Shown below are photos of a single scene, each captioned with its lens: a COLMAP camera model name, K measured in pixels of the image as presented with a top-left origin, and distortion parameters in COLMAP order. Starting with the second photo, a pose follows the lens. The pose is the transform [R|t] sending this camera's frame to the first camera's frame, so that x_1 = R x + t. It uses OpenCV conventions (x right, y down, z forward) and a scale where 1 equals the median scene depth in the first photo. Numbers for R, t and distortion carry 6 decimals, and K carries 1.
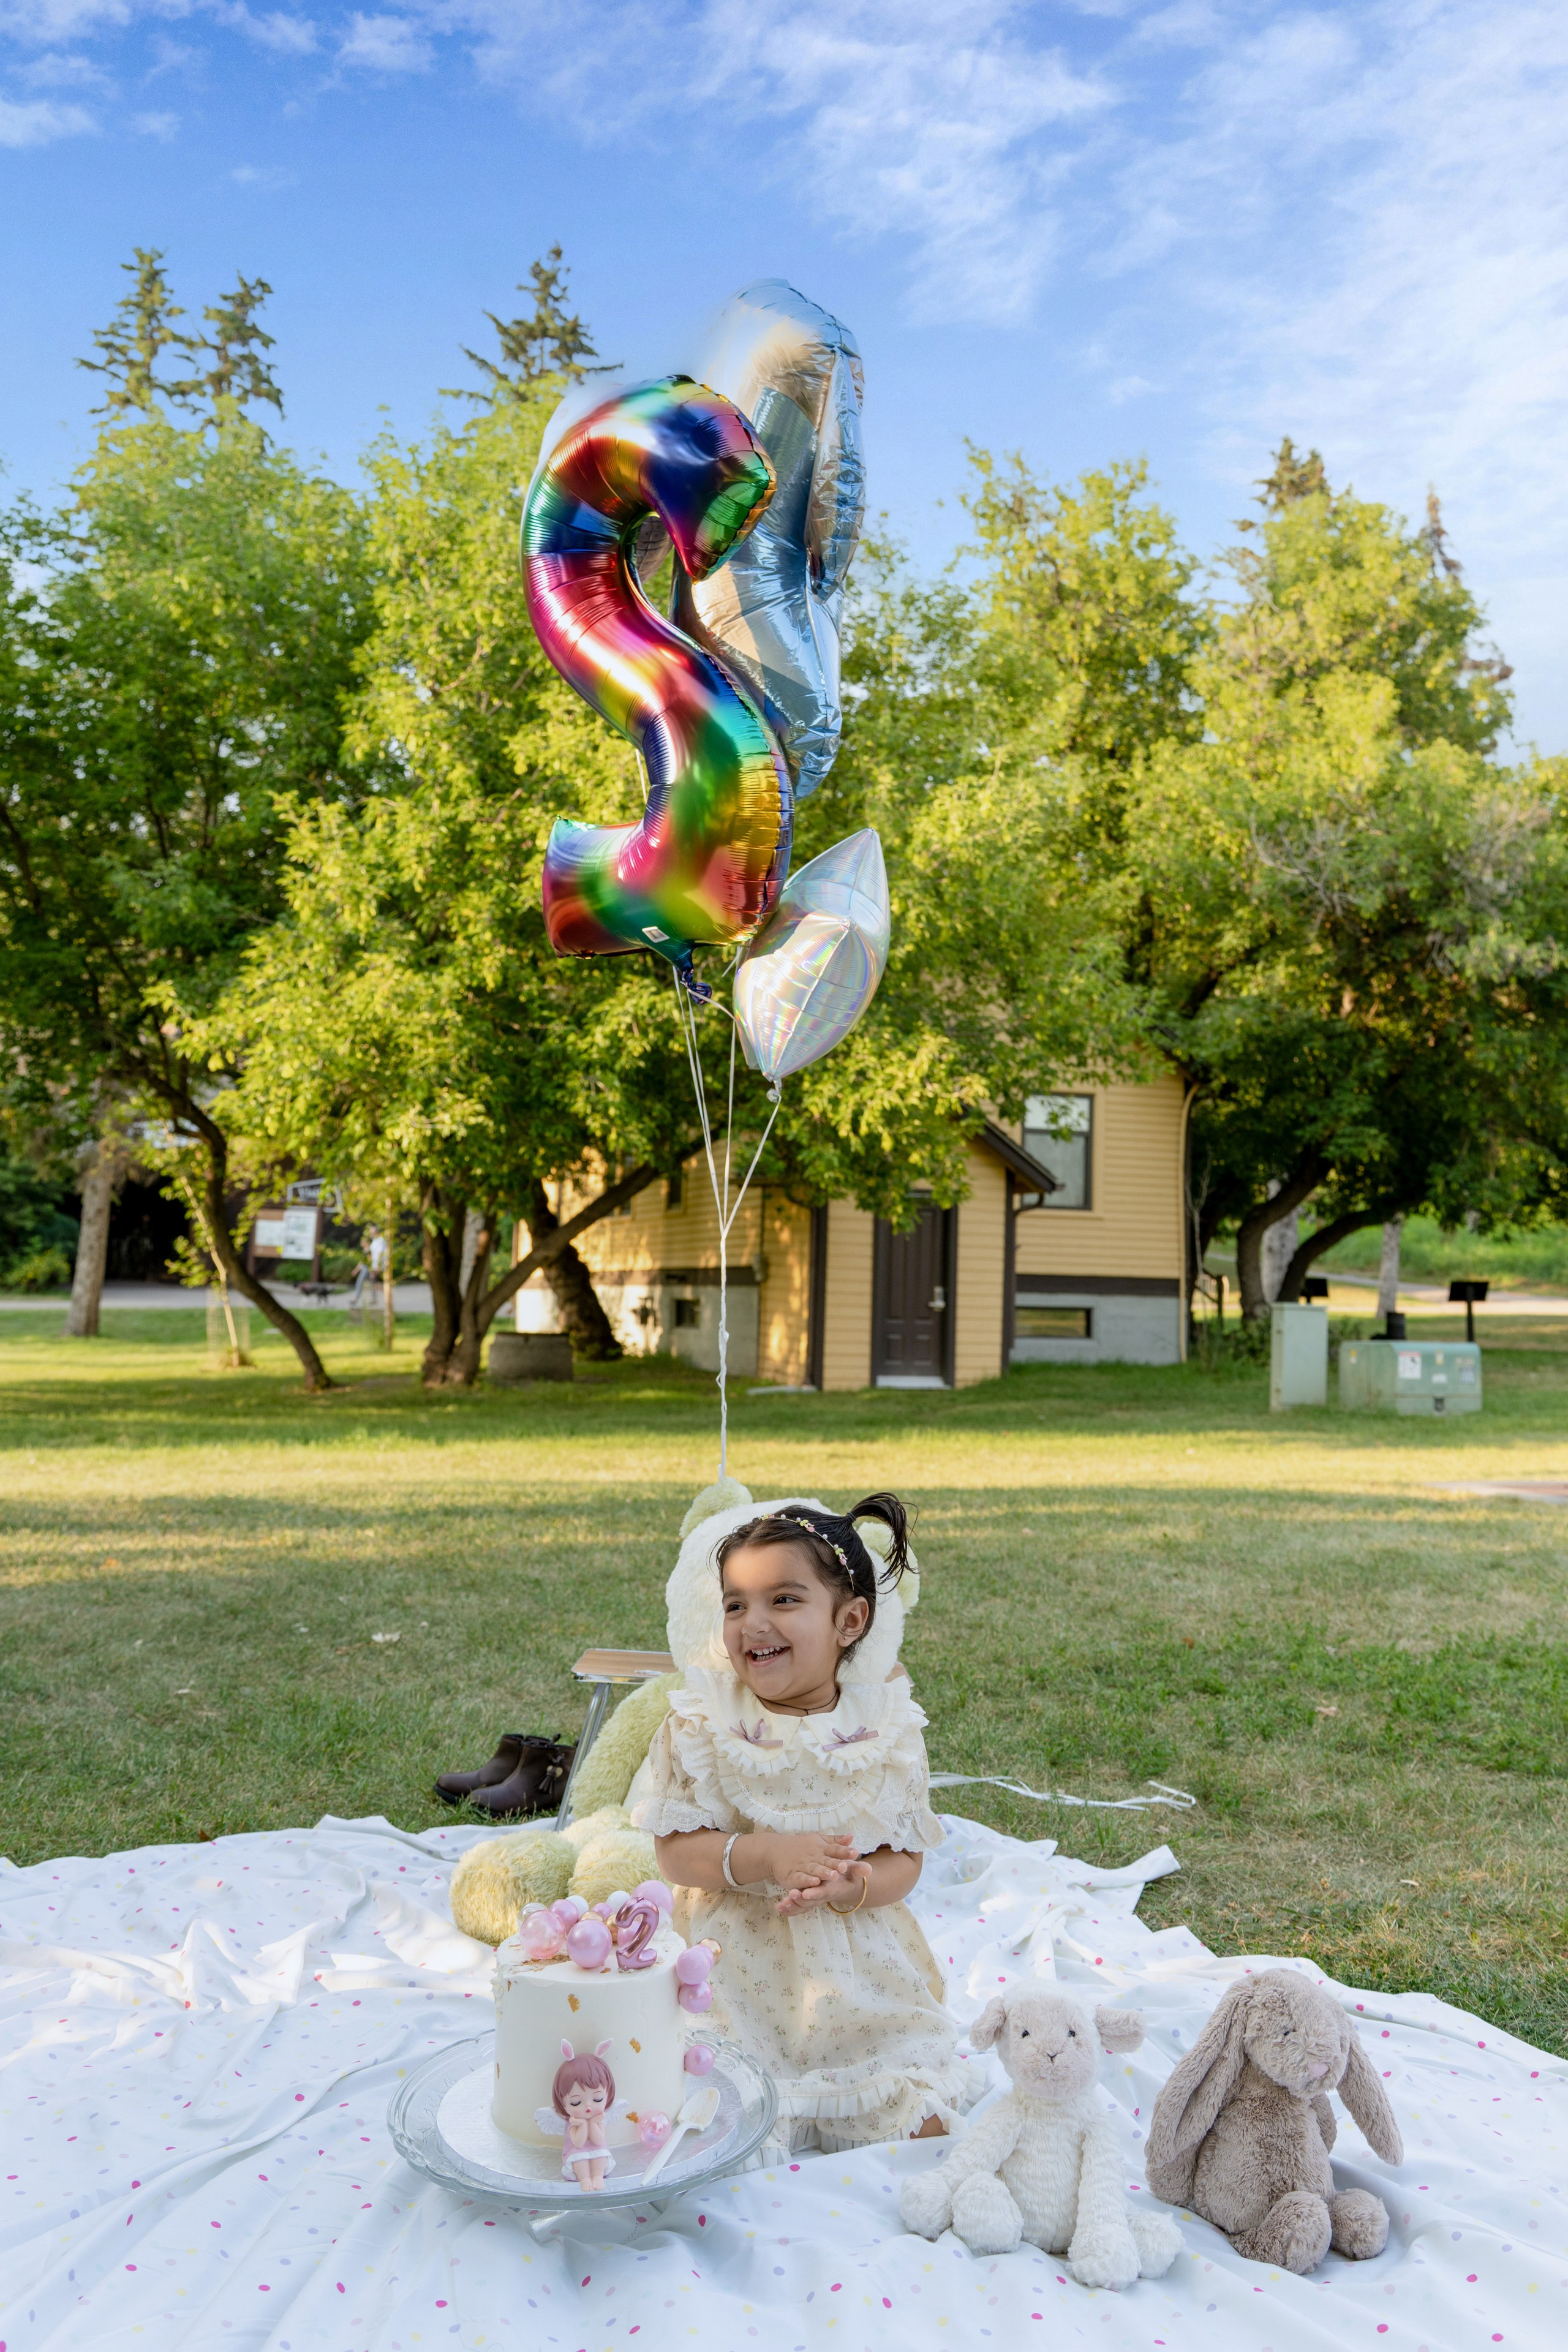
lens RADIAL K [[2140.9, 0, 835.4], [0, 2140.9, 1179.3], [0, 0, 1]] dist [-0.006027, -0.007737]
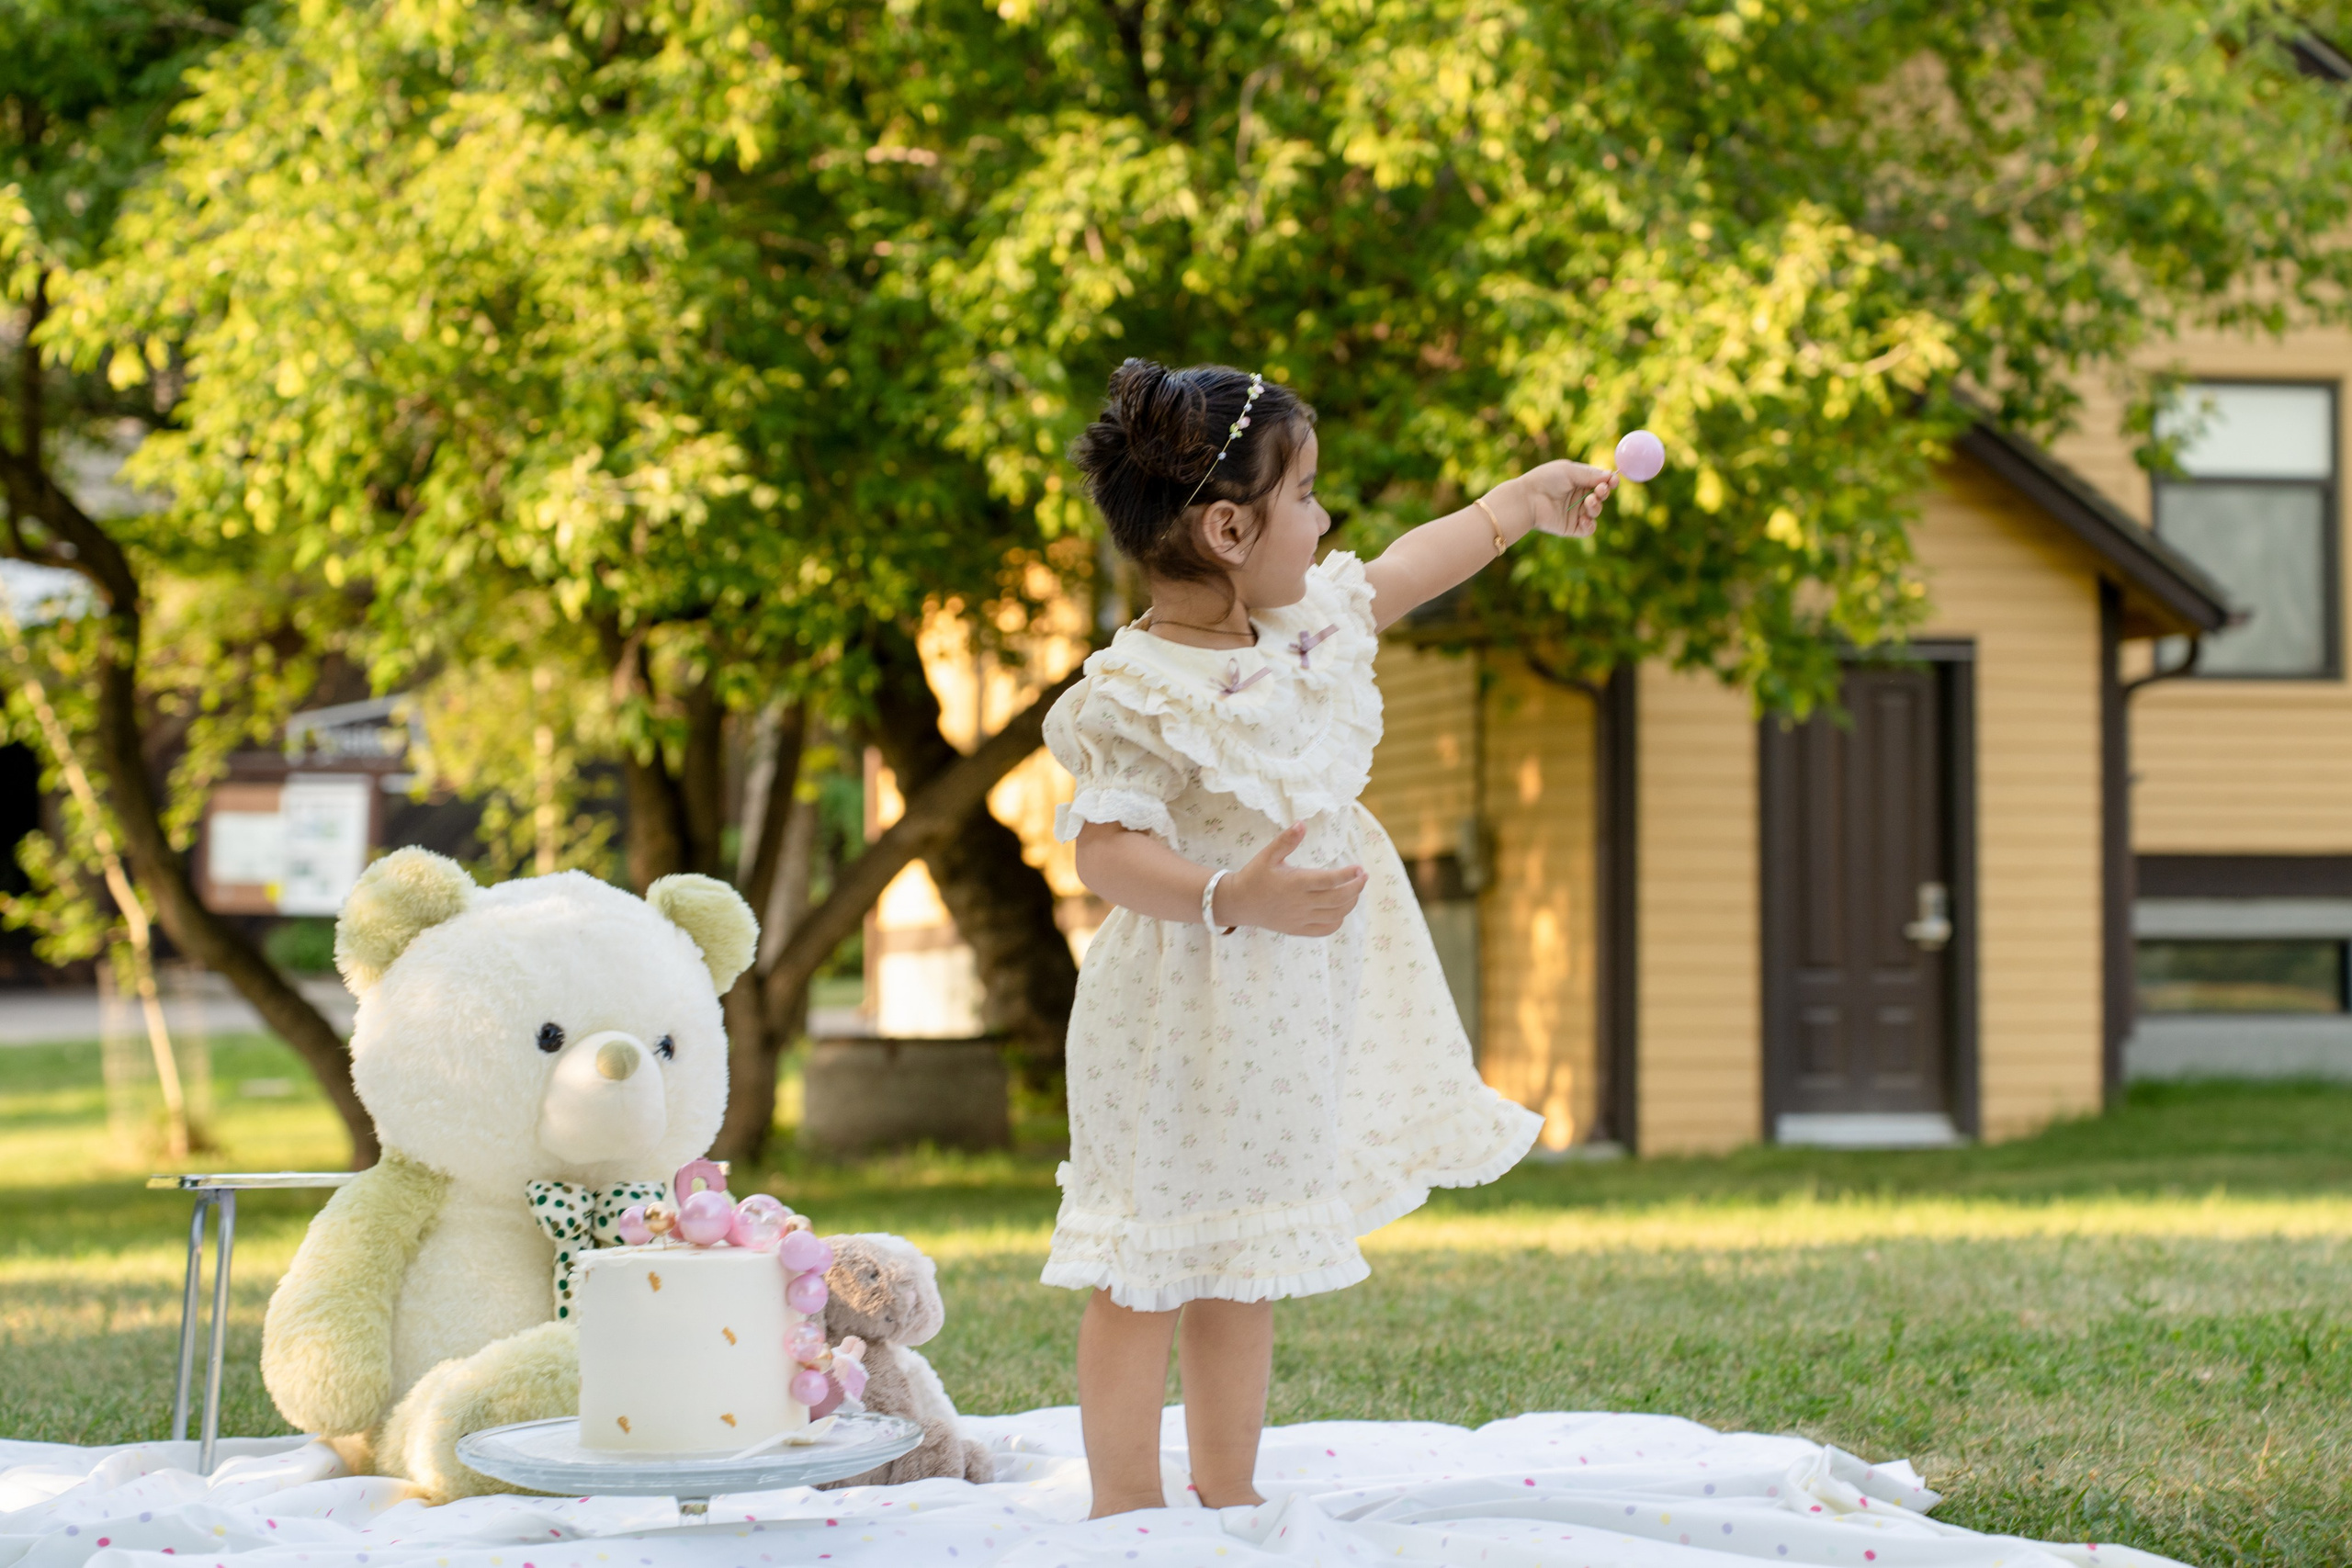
lens RADIAL K [[5969.6, 0, 1045.8], [0, 5969.6, 783.0], [0, 0, 1]] dist [0.070683, -0.037232]
pose [[0.991752, -0.034053, -0.123564, 0.036651], [0.035768, 0.999292, 0.011684, 0.020515], [0.123078, -0.016008, 0.992268, -0.155851]]
